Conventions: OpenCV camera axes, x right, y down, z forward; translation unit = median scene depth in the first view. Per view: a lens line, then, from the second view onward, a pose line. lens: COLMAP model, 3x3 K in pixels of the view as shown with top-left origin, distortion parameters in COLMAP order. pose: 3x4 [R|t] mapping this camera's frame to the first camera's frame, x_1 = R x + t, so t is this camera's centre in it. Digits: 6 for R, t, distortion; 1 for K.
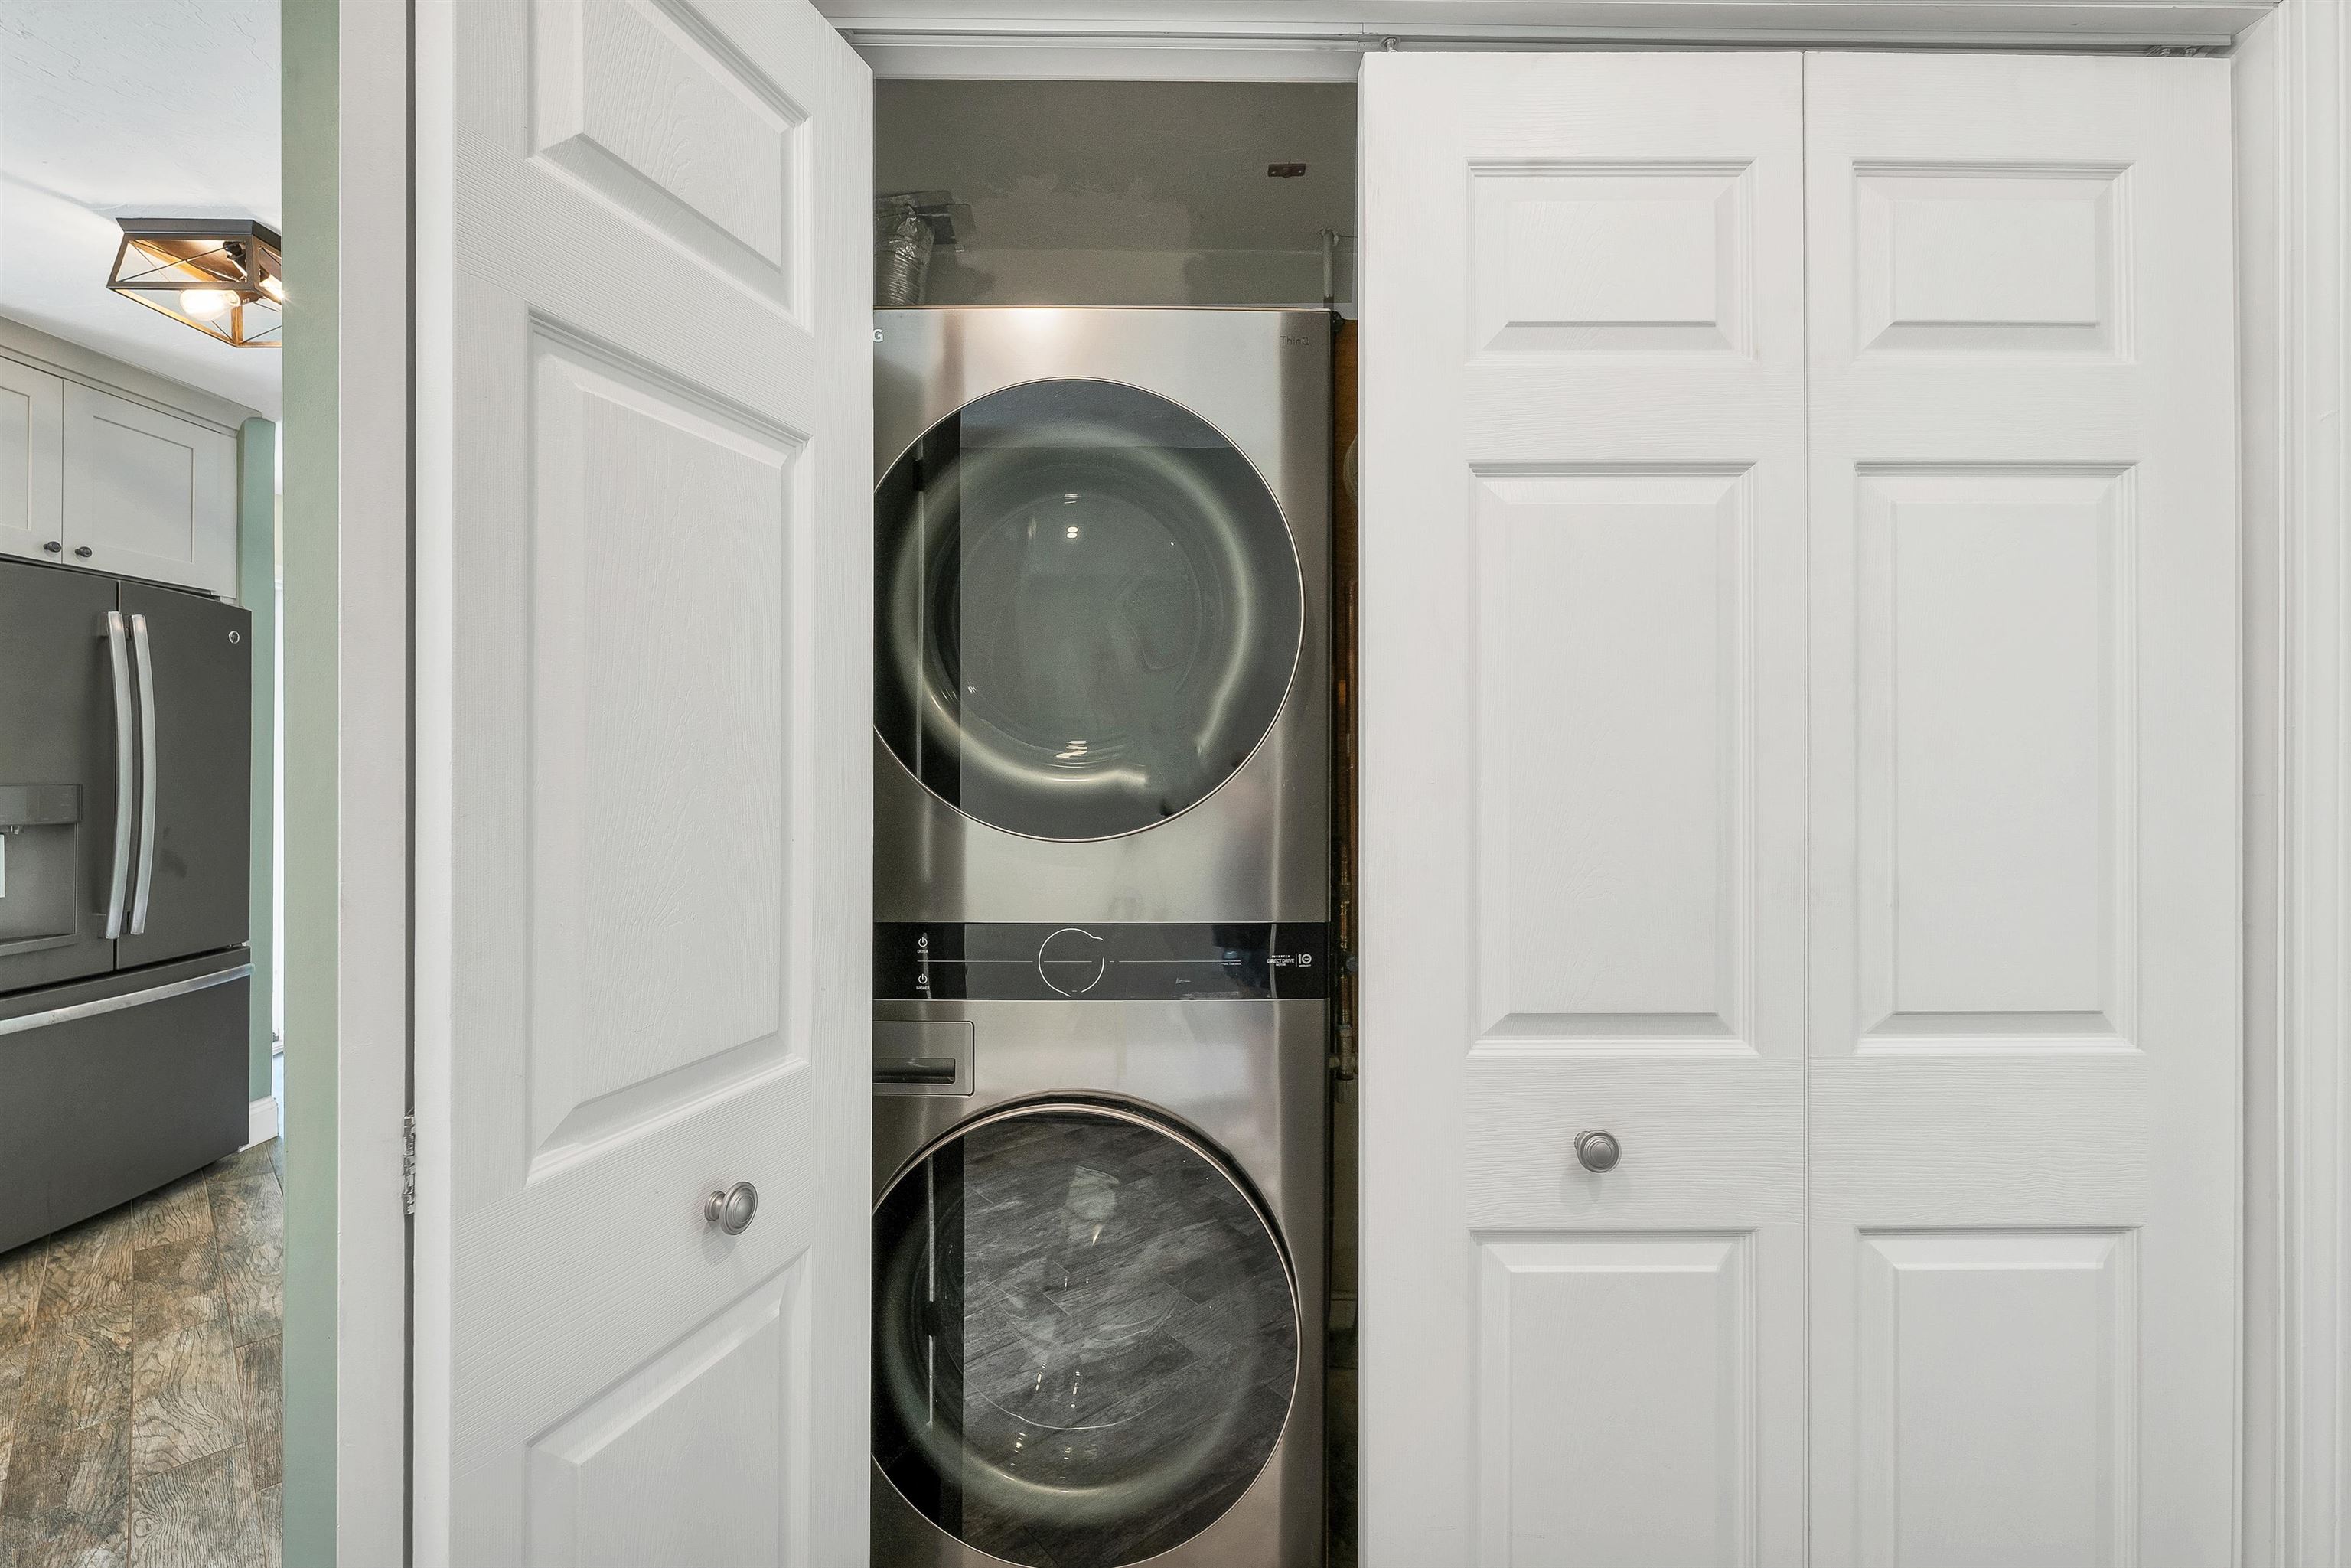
lens RADIAL K [[990.9, 0, 1177.1], [0, 990.9, 775.2], [0, 0, 1]] dist [-0.000059, -0.000090]
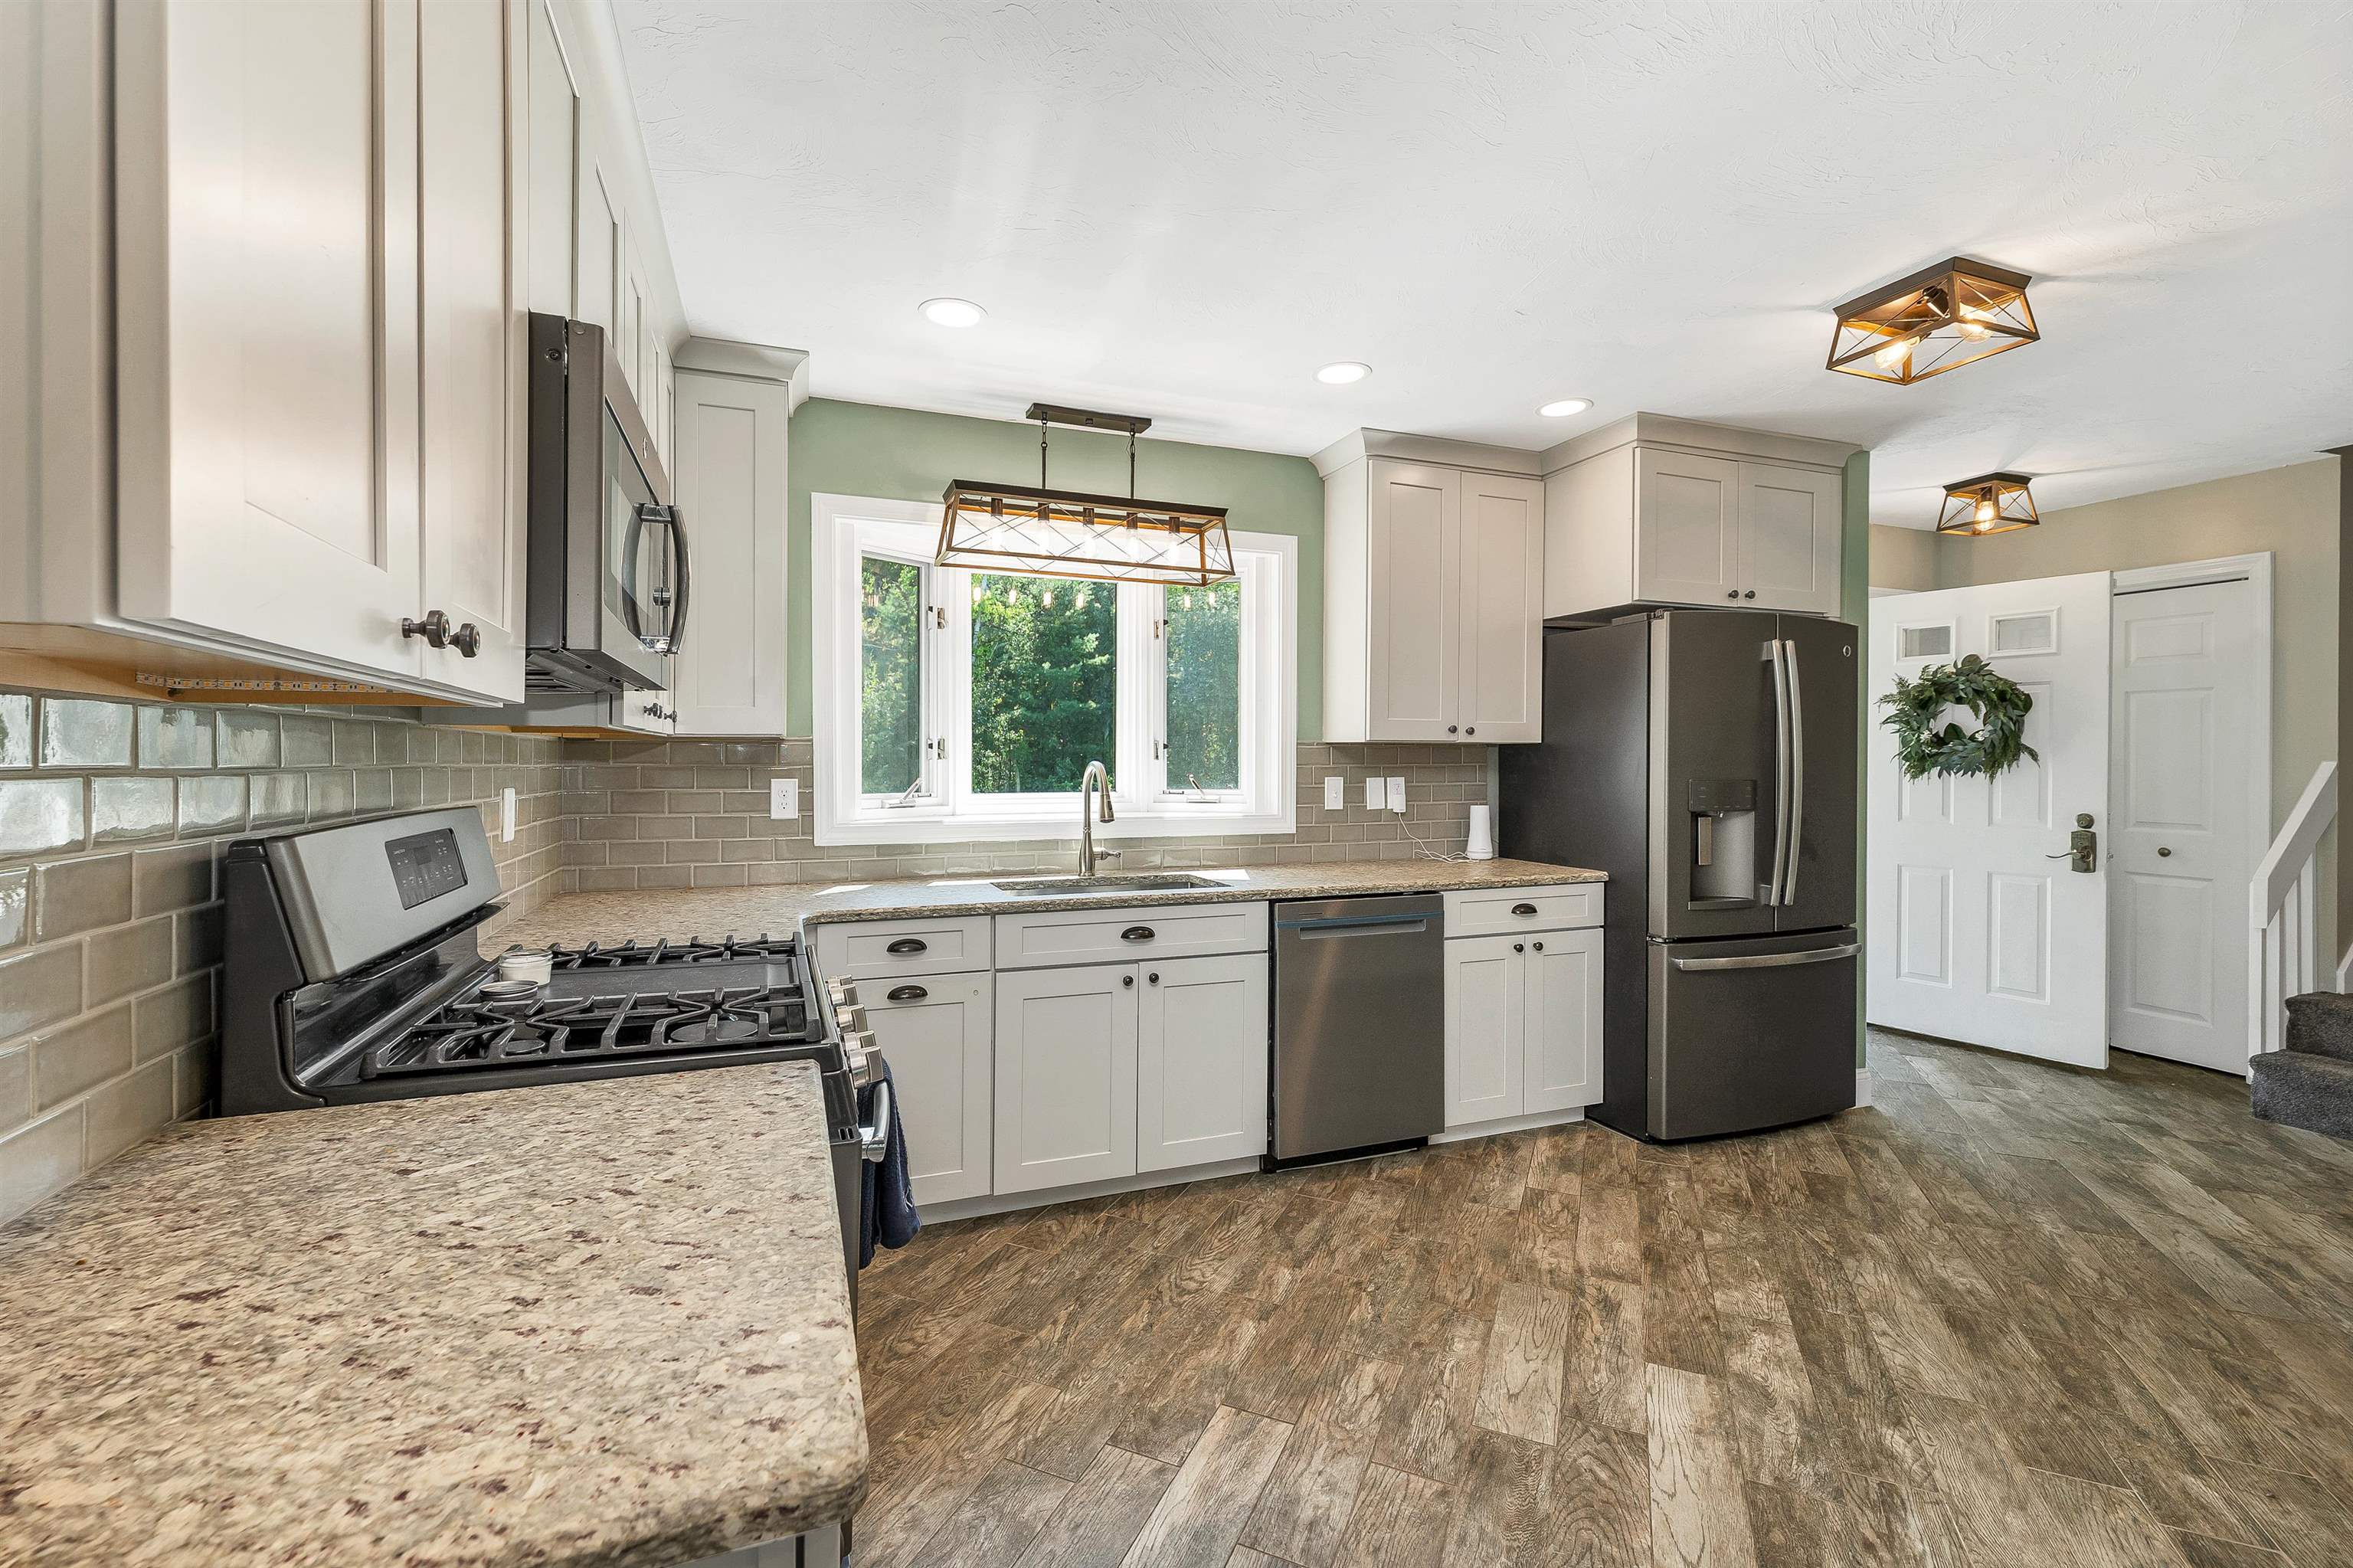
lens RADIAL K [[1005.9, 0, 1164.3], [0, 1005.9, 754.8], [0, 0, 1]] dist [0.003144, -0.000238]
pose [[0.330098, -0.013783, -0.943846, -0.166628], [-0.008648, 0.999807, -0.017624, 0.007917], [0.943907, 0.013980, 0.329915, -0.147538]]
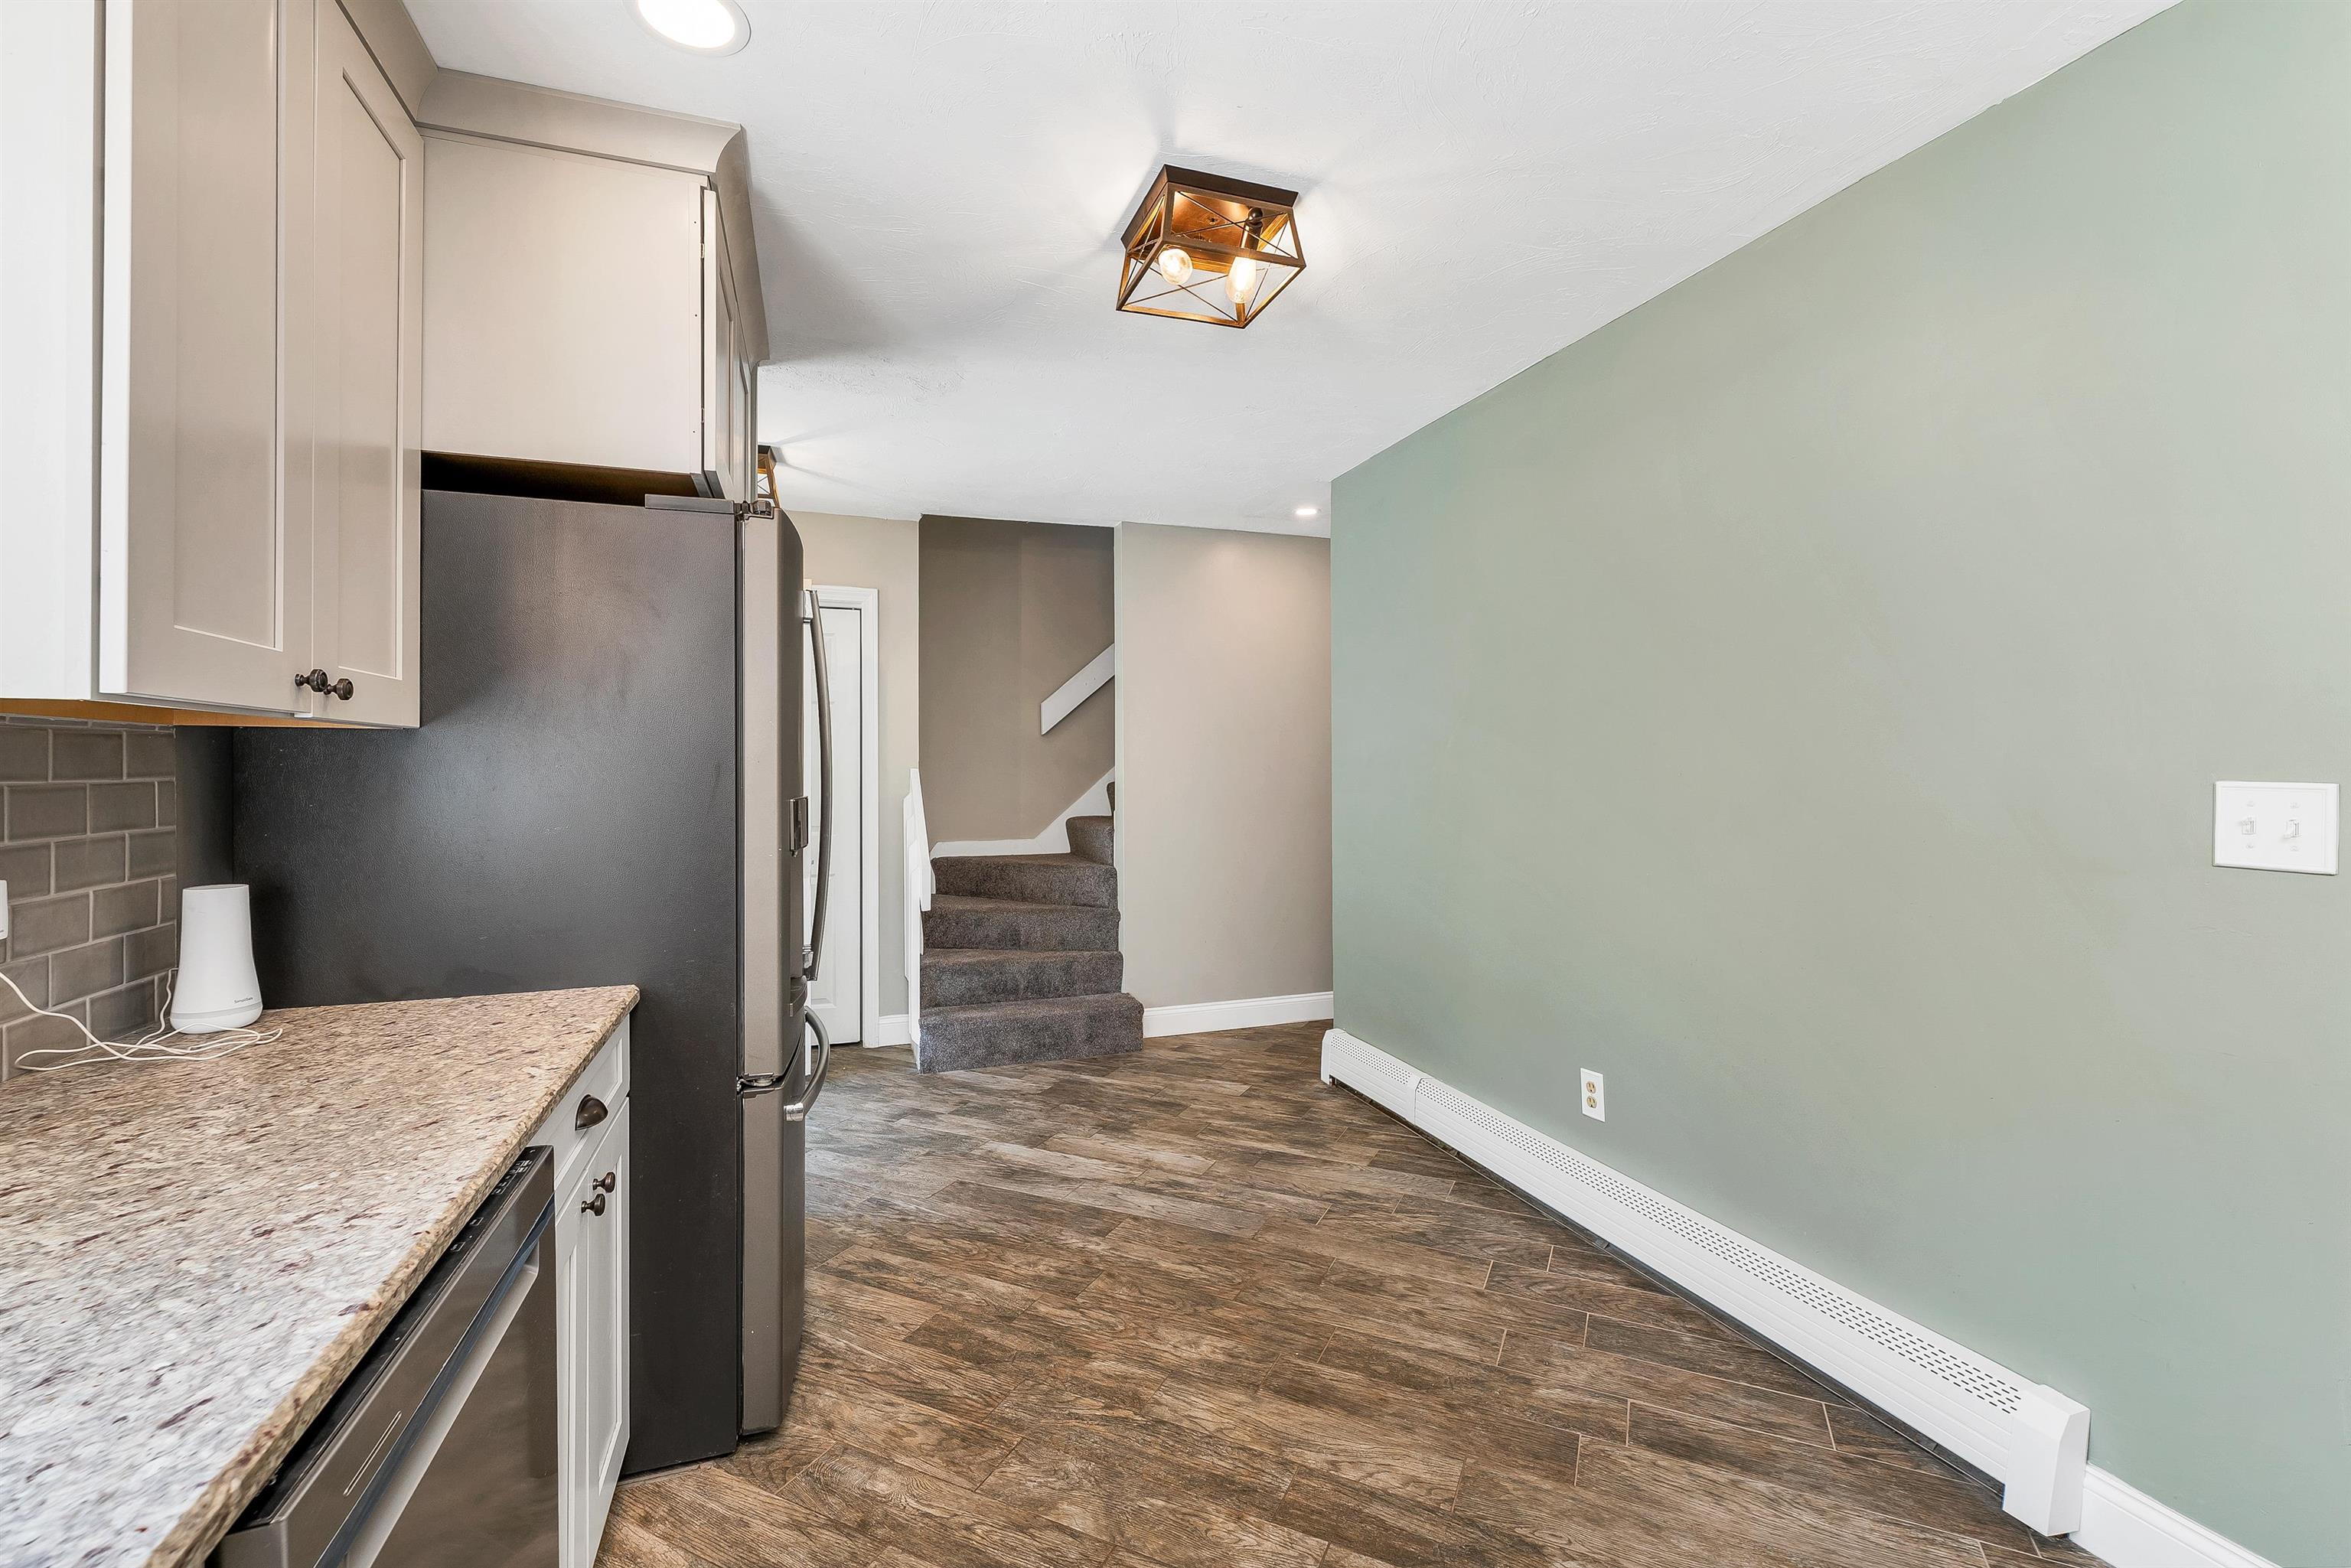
lens RADIAL K [[994.6, 0, 1175.5], [0, 994.6, 784.0], [0, 0, 1]] dist [0.000174, 0.000015]
pose [[0.951302, -0.016895, 0.307798, -1.199766], [0.015147, 0.999853, 0.008069, -0.002986], [-0.307889, -0.003014, 0.951417, 0.124544]]
